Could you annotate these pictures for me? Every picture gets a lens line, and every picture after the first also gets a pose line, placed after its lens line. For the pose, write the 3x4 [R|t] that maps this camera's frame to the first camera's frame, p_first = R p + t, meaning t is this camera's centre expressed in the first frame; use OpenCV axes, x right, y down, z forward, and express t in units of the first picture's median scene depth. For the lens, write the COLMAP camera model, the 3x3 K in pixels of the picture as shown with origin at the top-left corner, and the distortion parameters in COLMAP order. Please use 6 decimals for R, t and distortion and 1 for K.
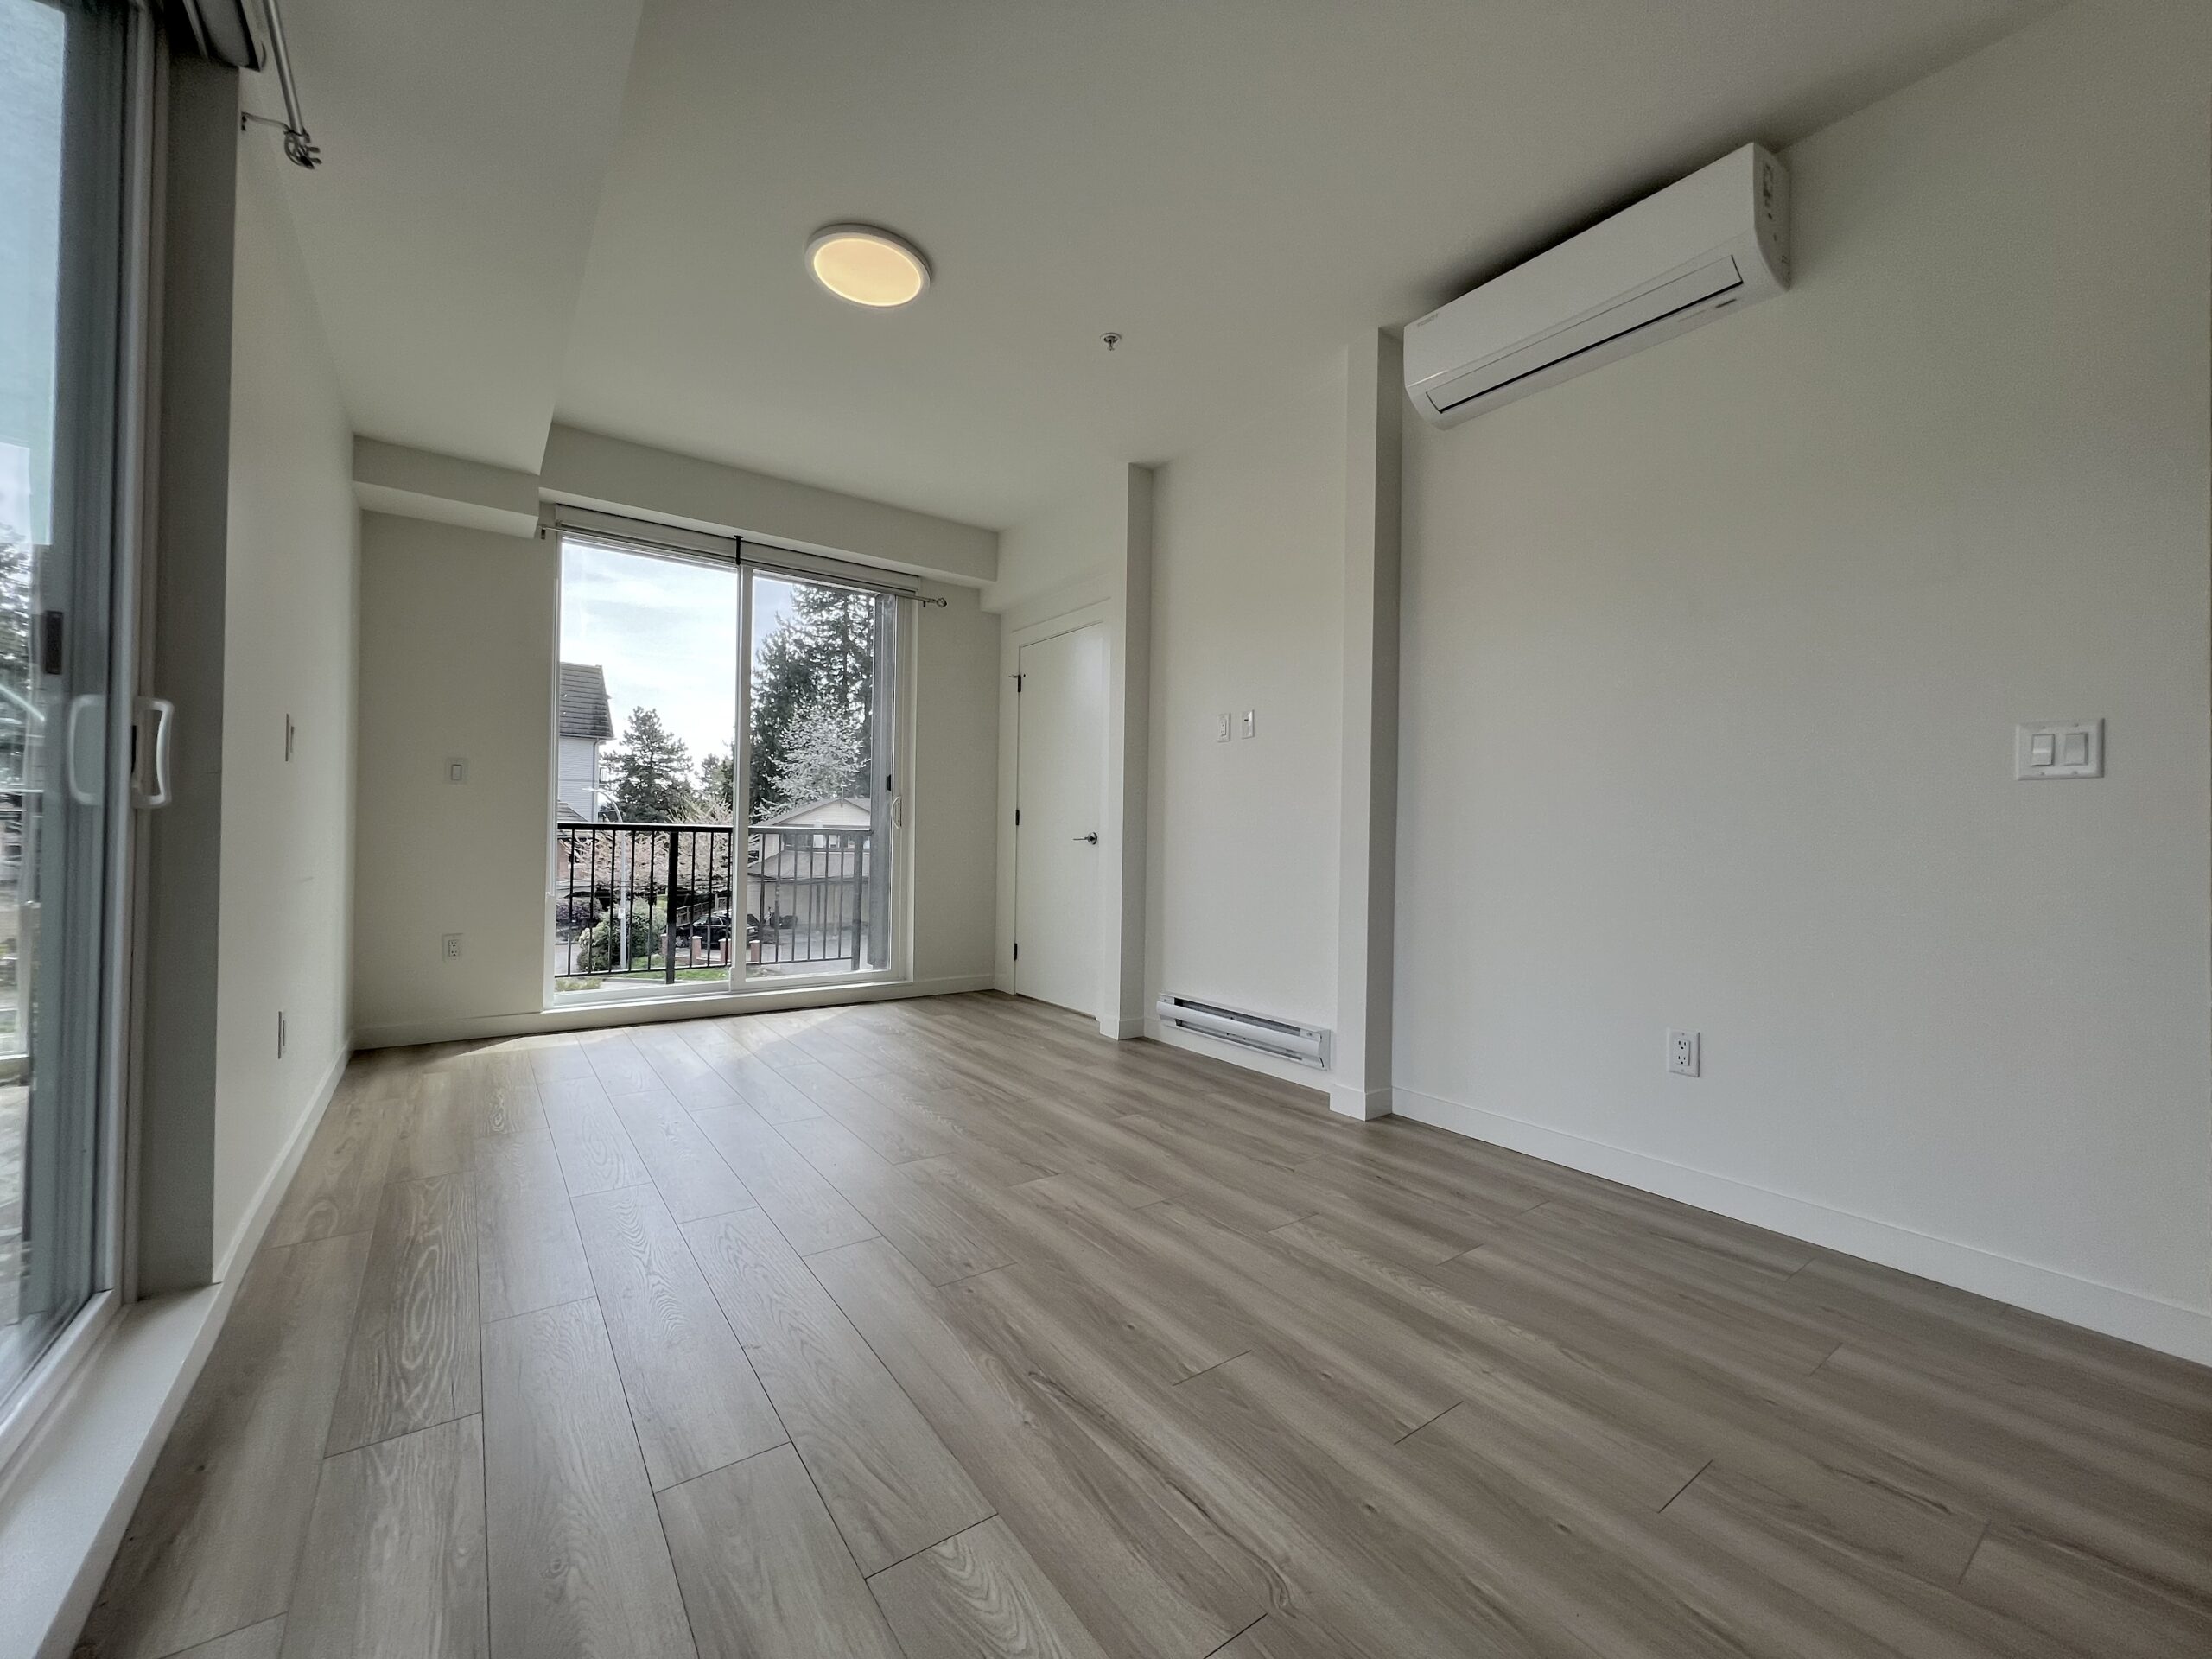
lens RADIAL K [[878.5, 0, 1099.1], [0, 878.5, 829.7], [0, 0, 1]] dist [-0.002626, 0.000538]
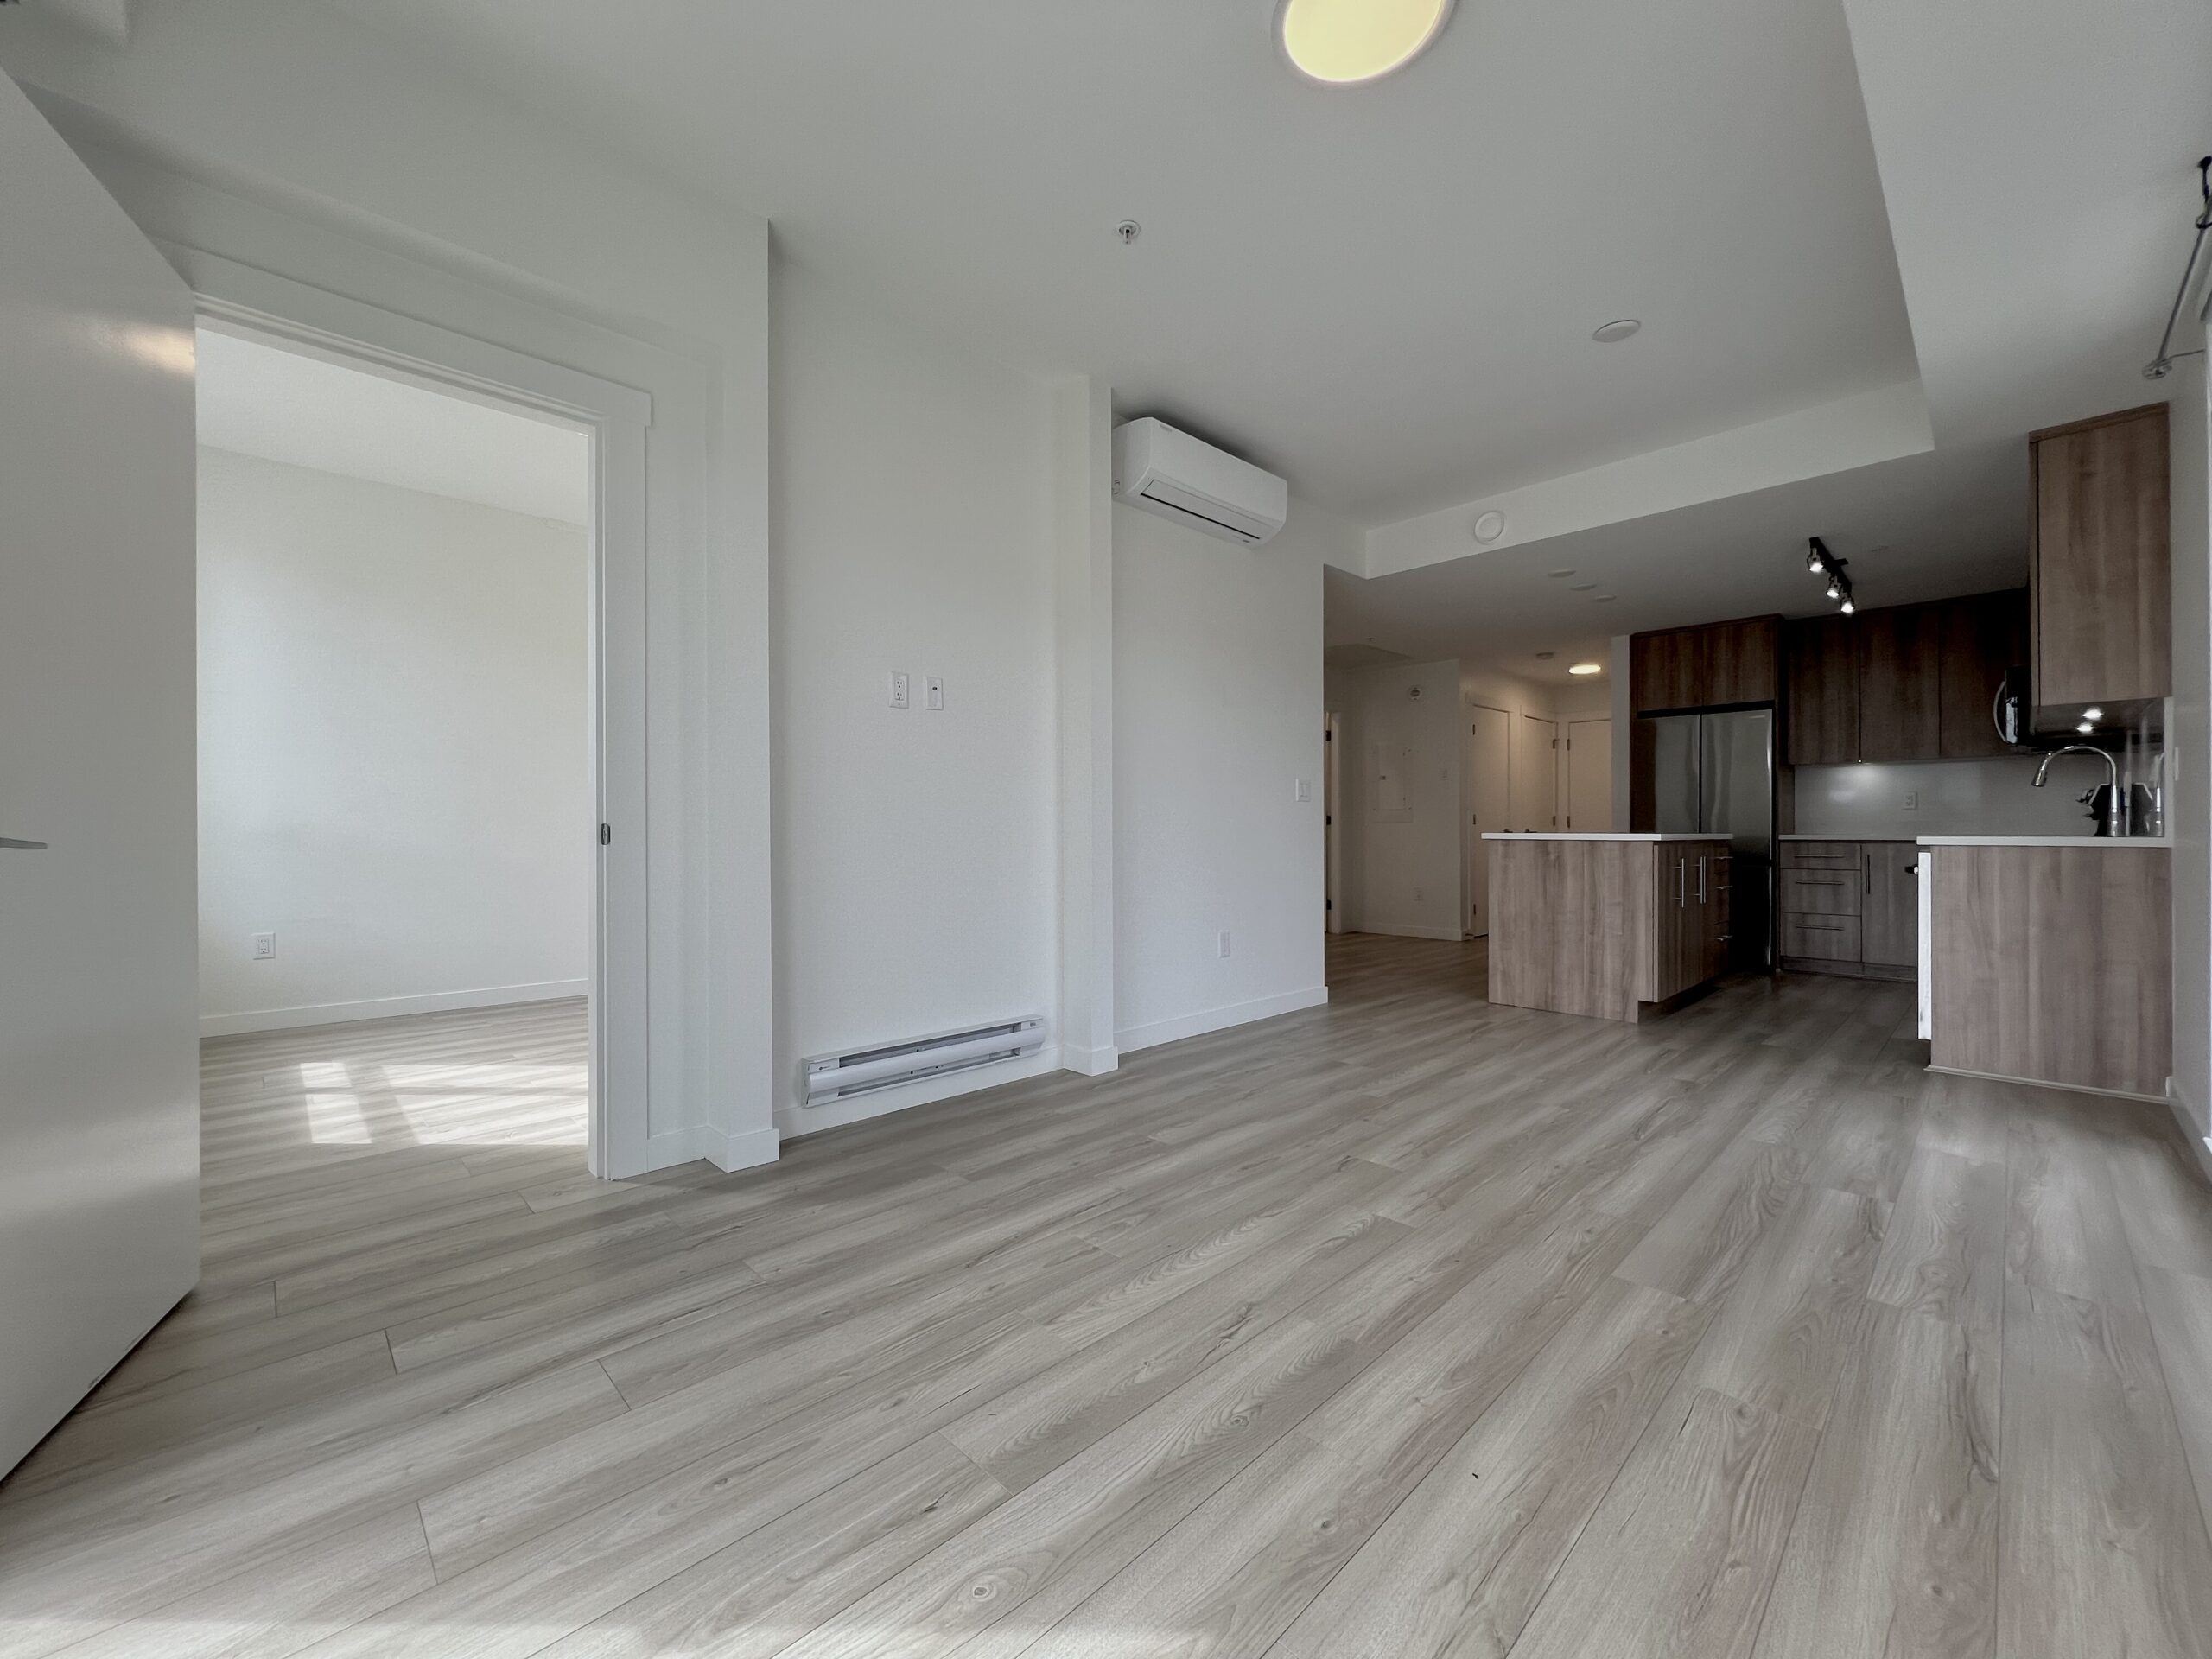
lens RADIAL K [[878.5, 0, 1099.1], [0, 878.5, 829.7], [0, 0, 1]] dist [-0.002626, 0.000538]
pose [[-0.138690, -0.016959, 0.990191, -0.964293], [-0.009666, 0.999829, 0.015770, -0.006794], [-0.990289, -0.007384, -0.138830, 1.352649]]
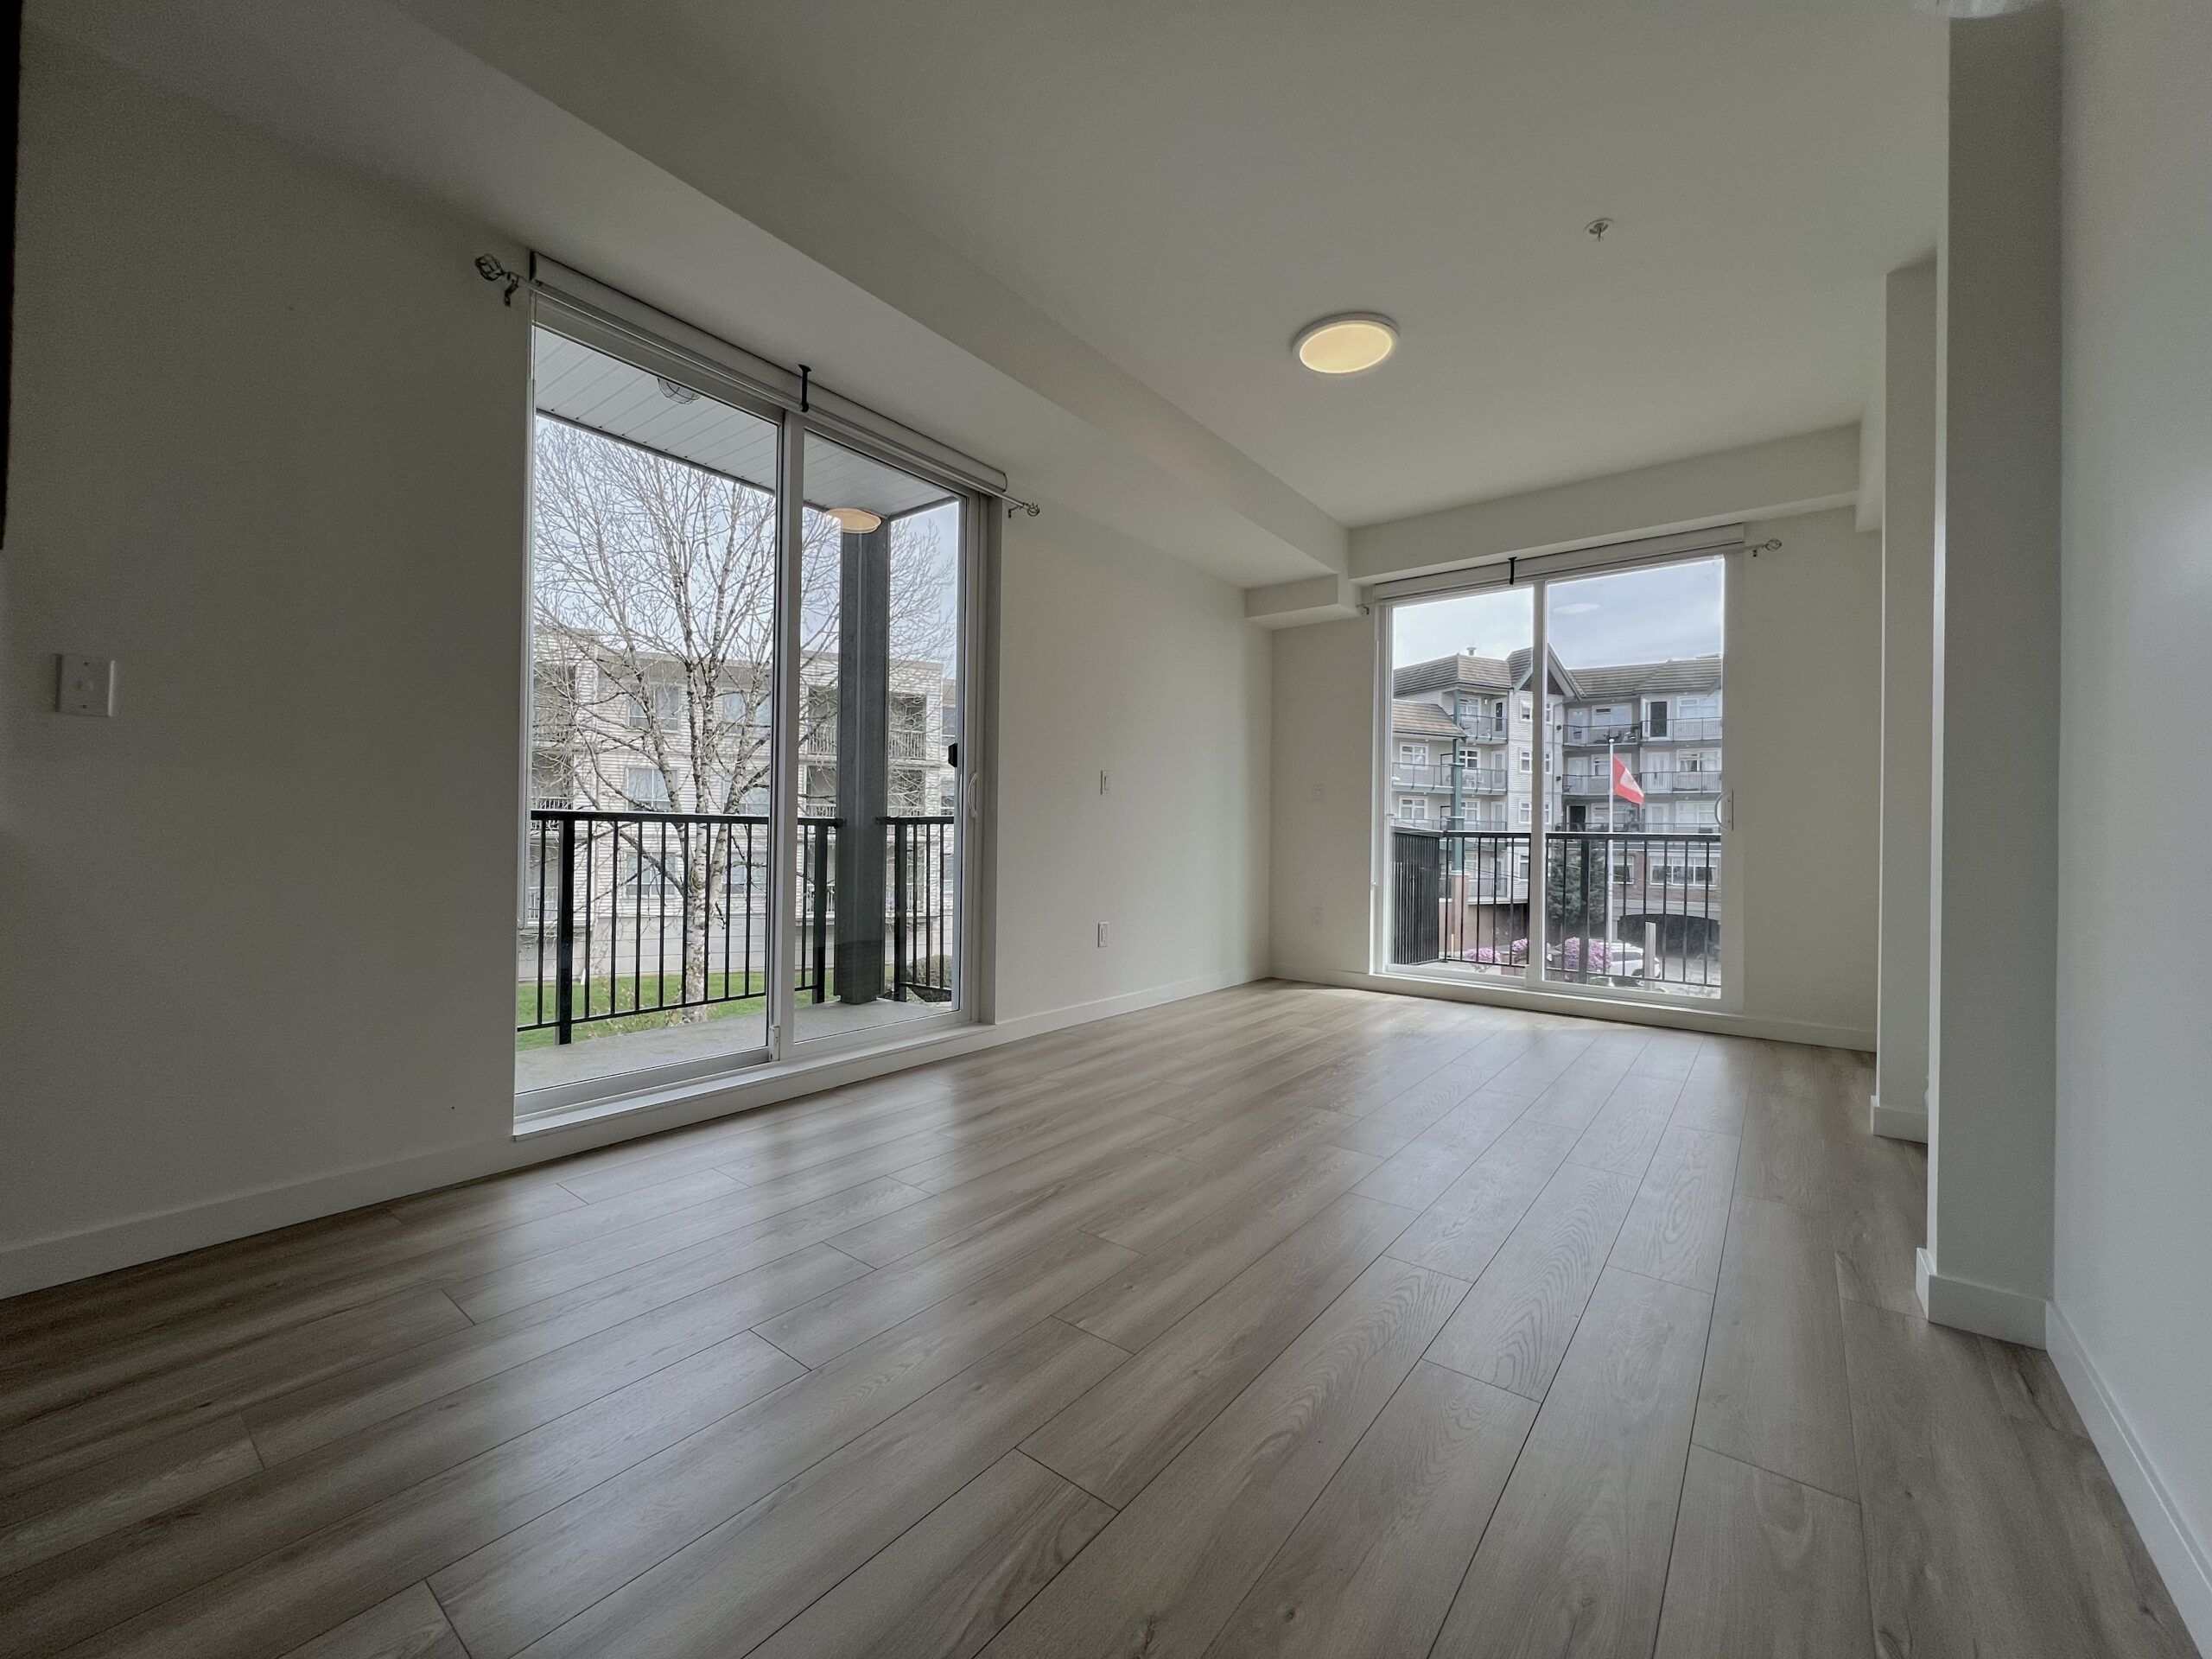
lens RADIAL K [[878.5, 0, 1099.1], [0, 878.5, 829.7], [0, 0, 1]] dist [-0.002626, 0.000538]
pose [[0.280715, -0.019166, -0.959600, 0.798217], [-0.000531, 0.999797, -0.020124, 0.030197], [0.959791, 0.006159, 0.280648, 0.376706]]
